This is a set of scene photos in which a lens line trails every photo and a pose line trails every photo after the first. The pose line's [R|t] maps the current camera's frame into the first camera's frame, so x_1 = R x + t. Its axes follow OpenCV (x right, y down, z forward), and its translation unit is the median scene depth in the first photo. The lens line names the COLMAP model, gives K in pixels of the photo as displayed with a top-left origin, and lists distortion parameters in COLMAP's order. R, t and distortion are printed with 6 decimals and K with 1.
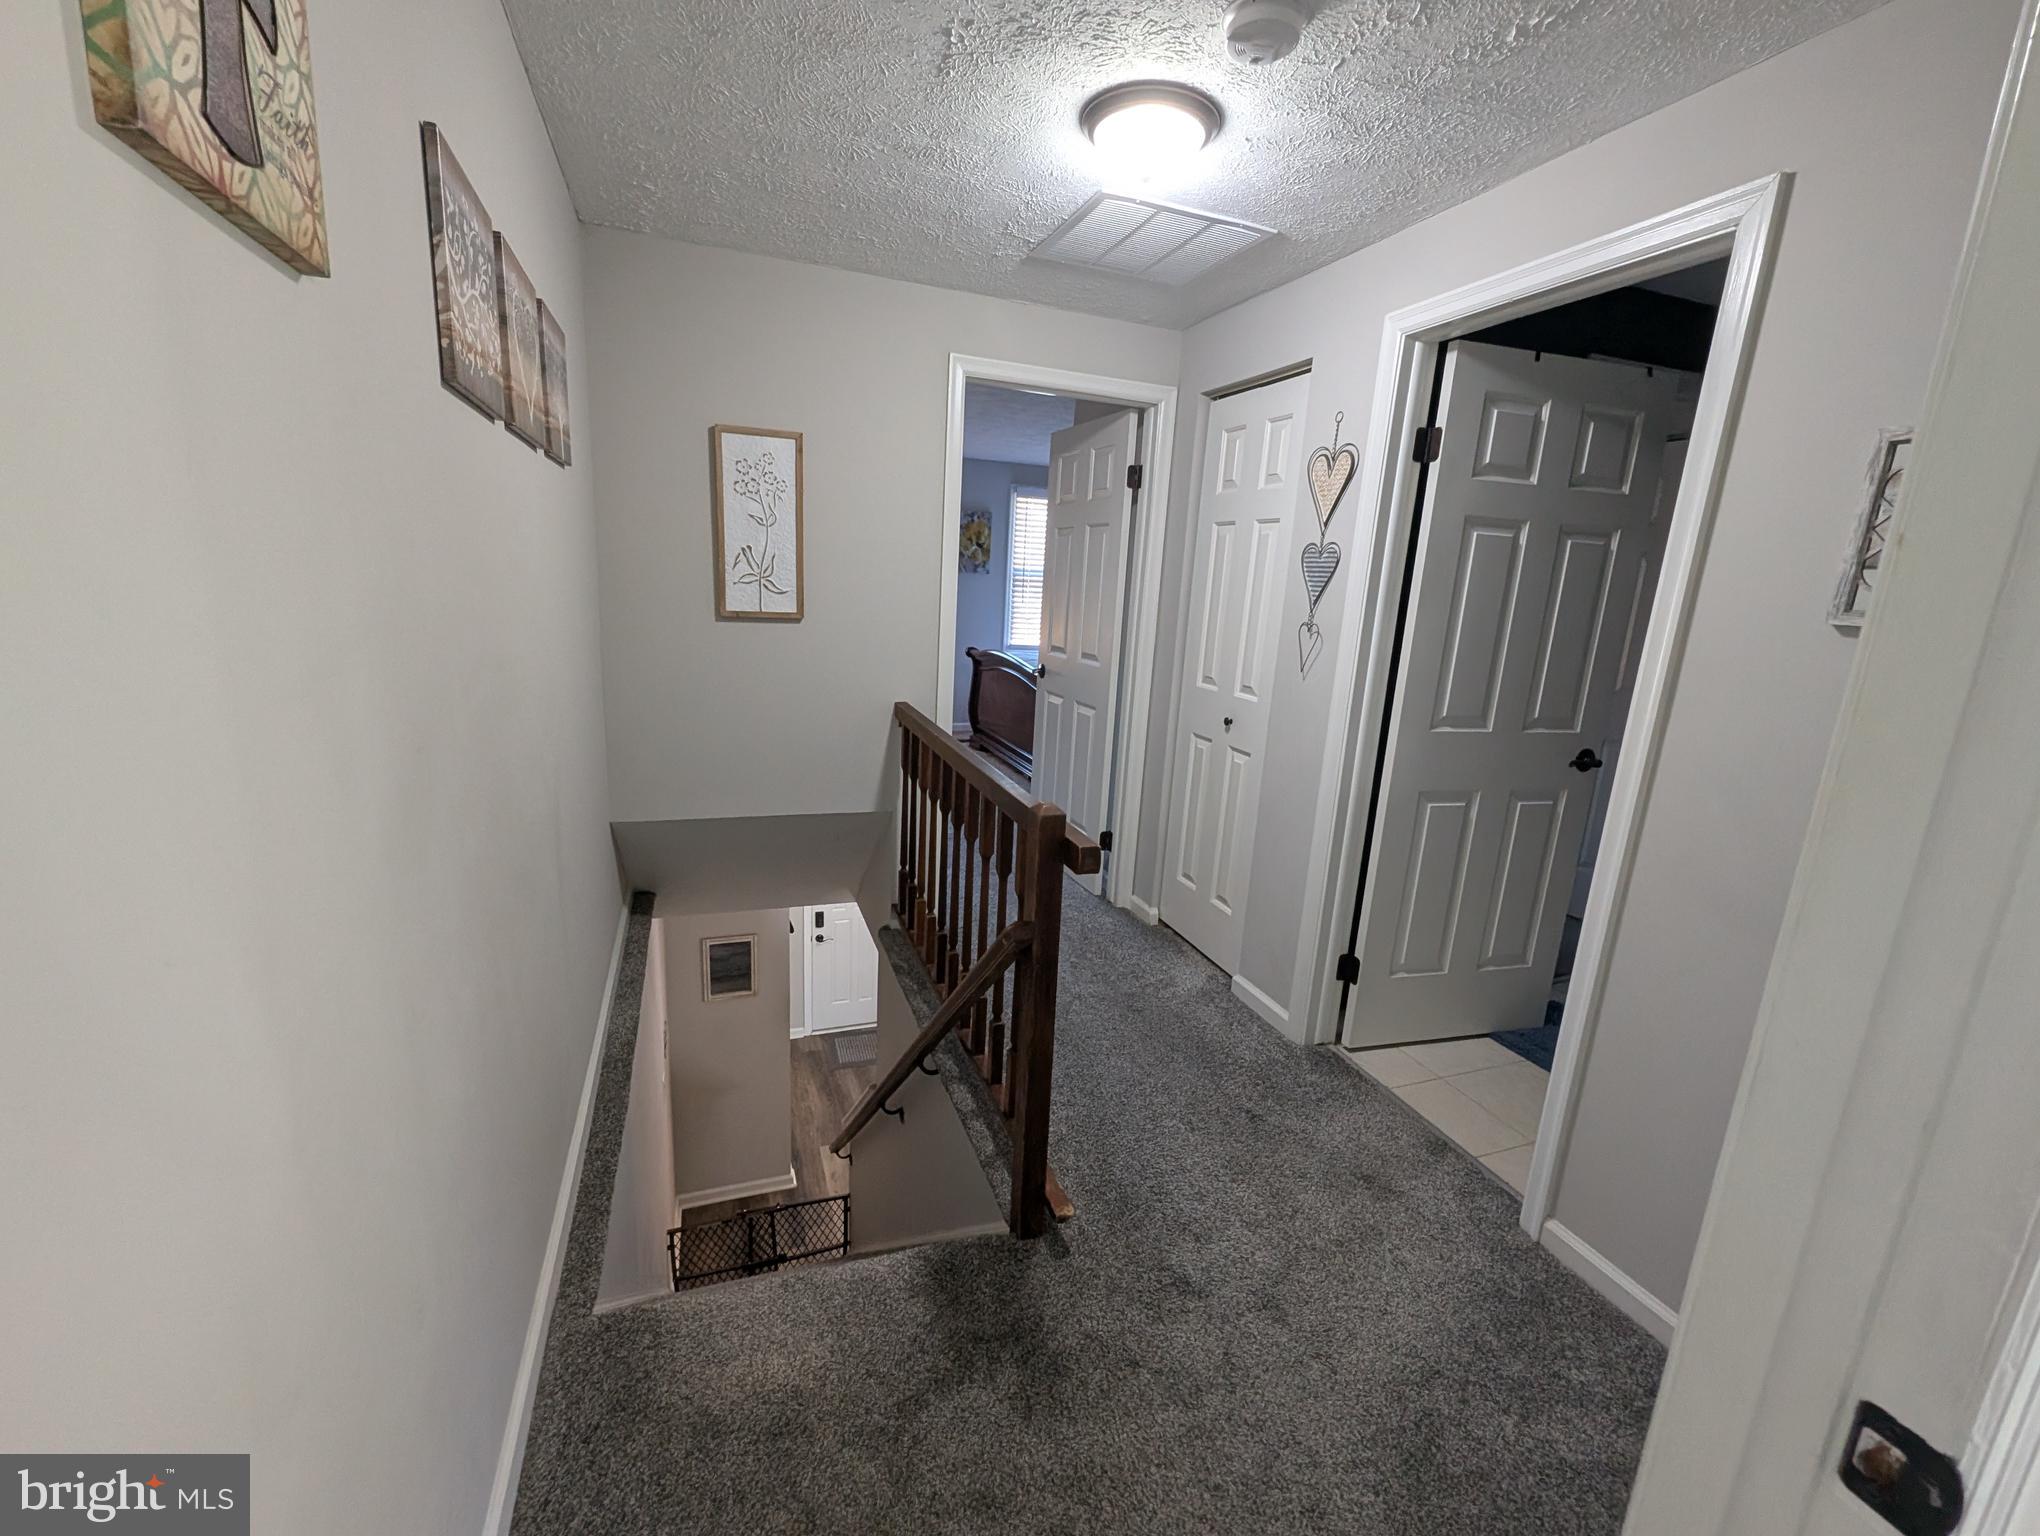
lens RADIAL K [[836.7, 0, 1011.6], [0, 836.7, 760.0], [0, 0, 1]] dist [0.003843, -0.001995]
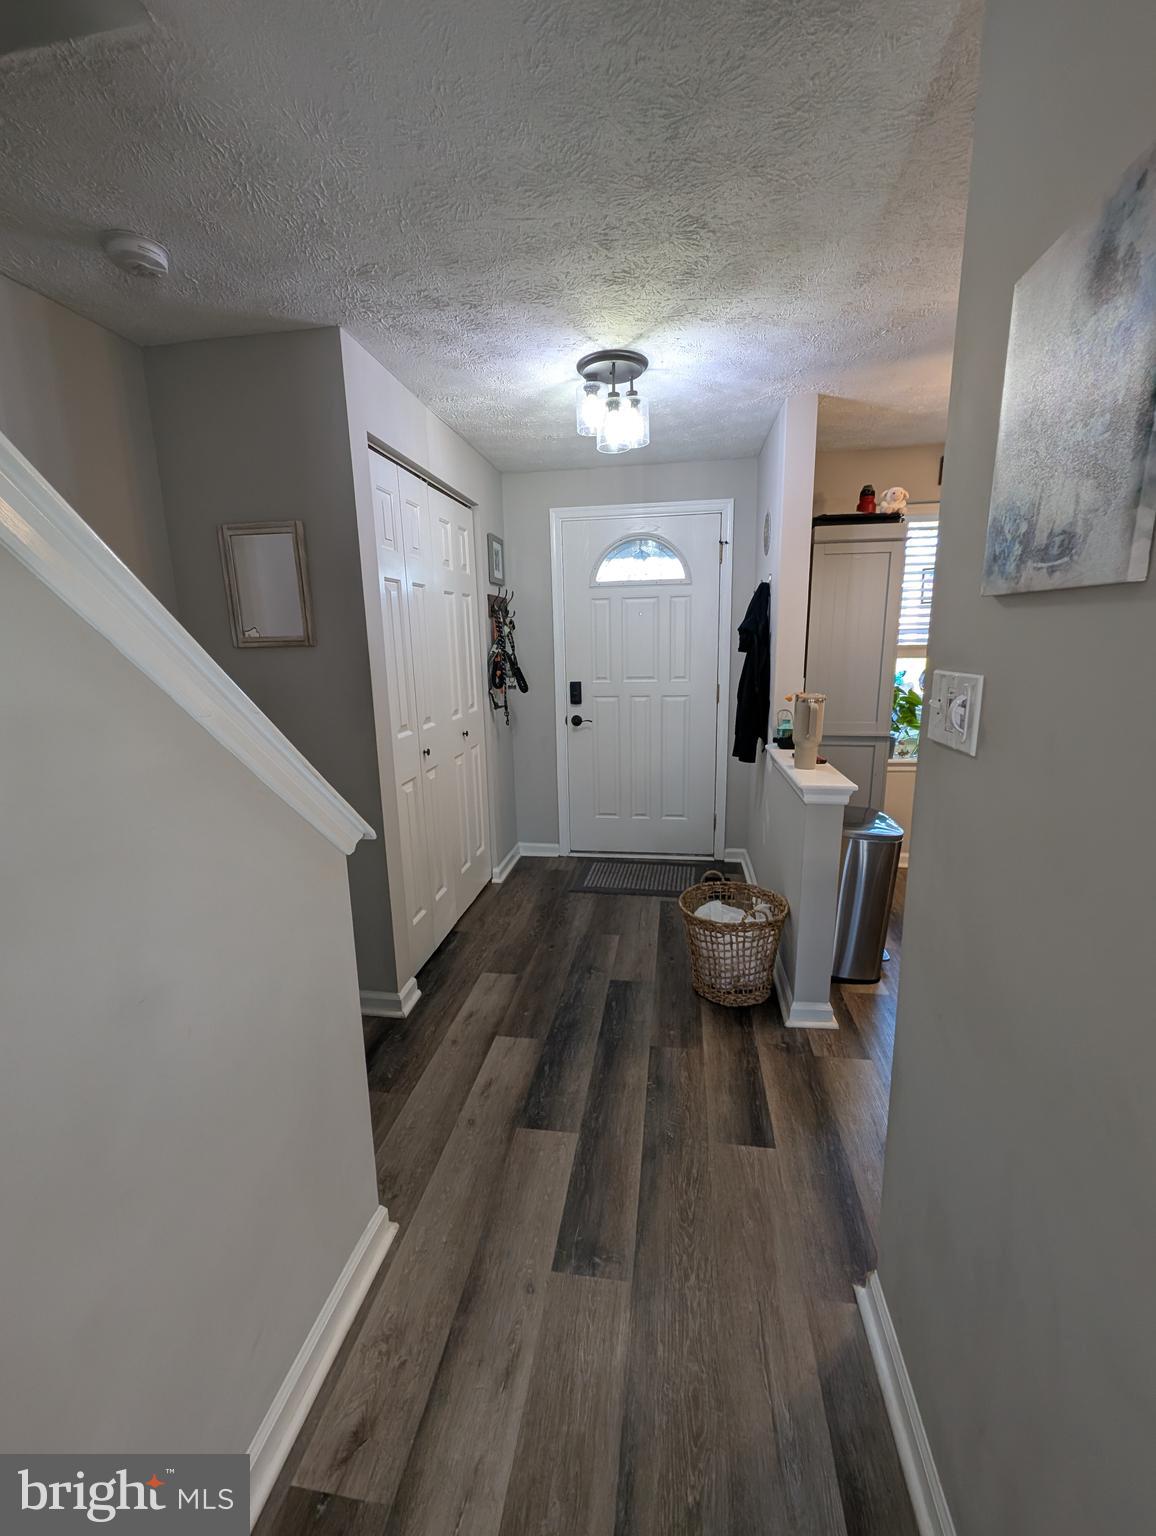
lens RADIAL K [[630.0, 0, 584.0], [0, 630.0, 765.4], [0, 0, 1]] dist [0.003843, -0.001995]
pose [[0.879714, 0.031896, -0.474432, 0.040138], [-0.046739, 0.998716, -0.019523, 0.263462], [0.473201, 0.039350, 0.880075, 0.519787]]
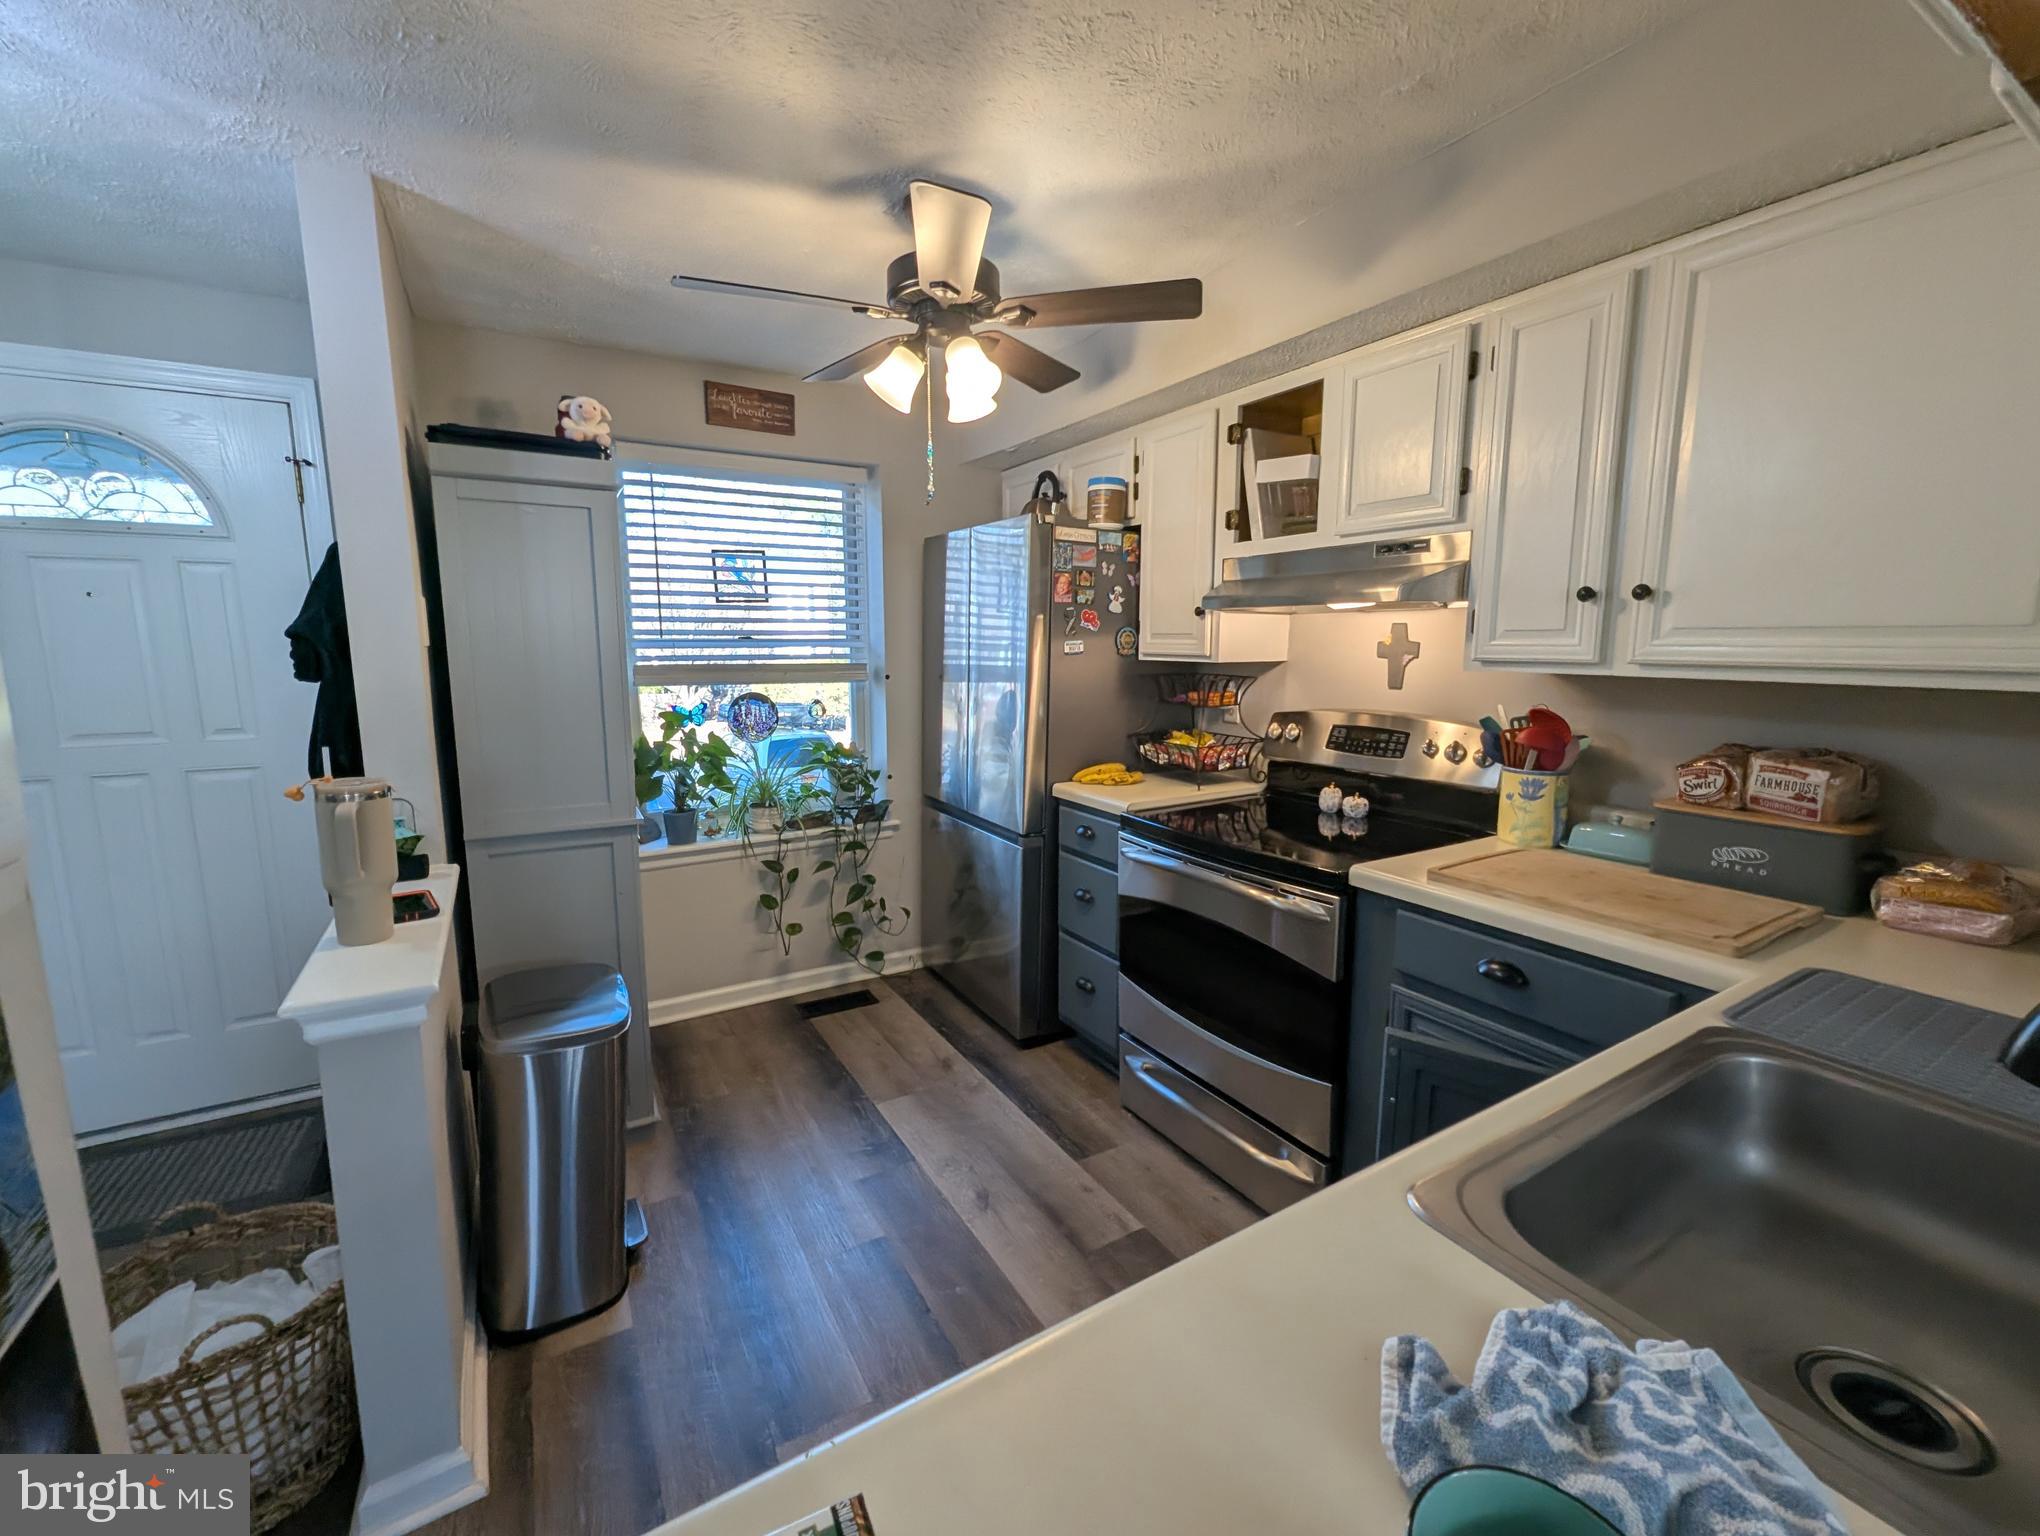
lens RADIAL K [[836.7, 0, 1015.4], [0, 836.7, 766.3], [0, 0, 1]] dist [0.003843, -0.001995]
pose [[0.980513, -0.073276, 0.182275, 0.106078], [0.085648, 0.994460, -0.060946, 0.236240], [-0.176800, 0.075370, 0.981357, 0.640187]]
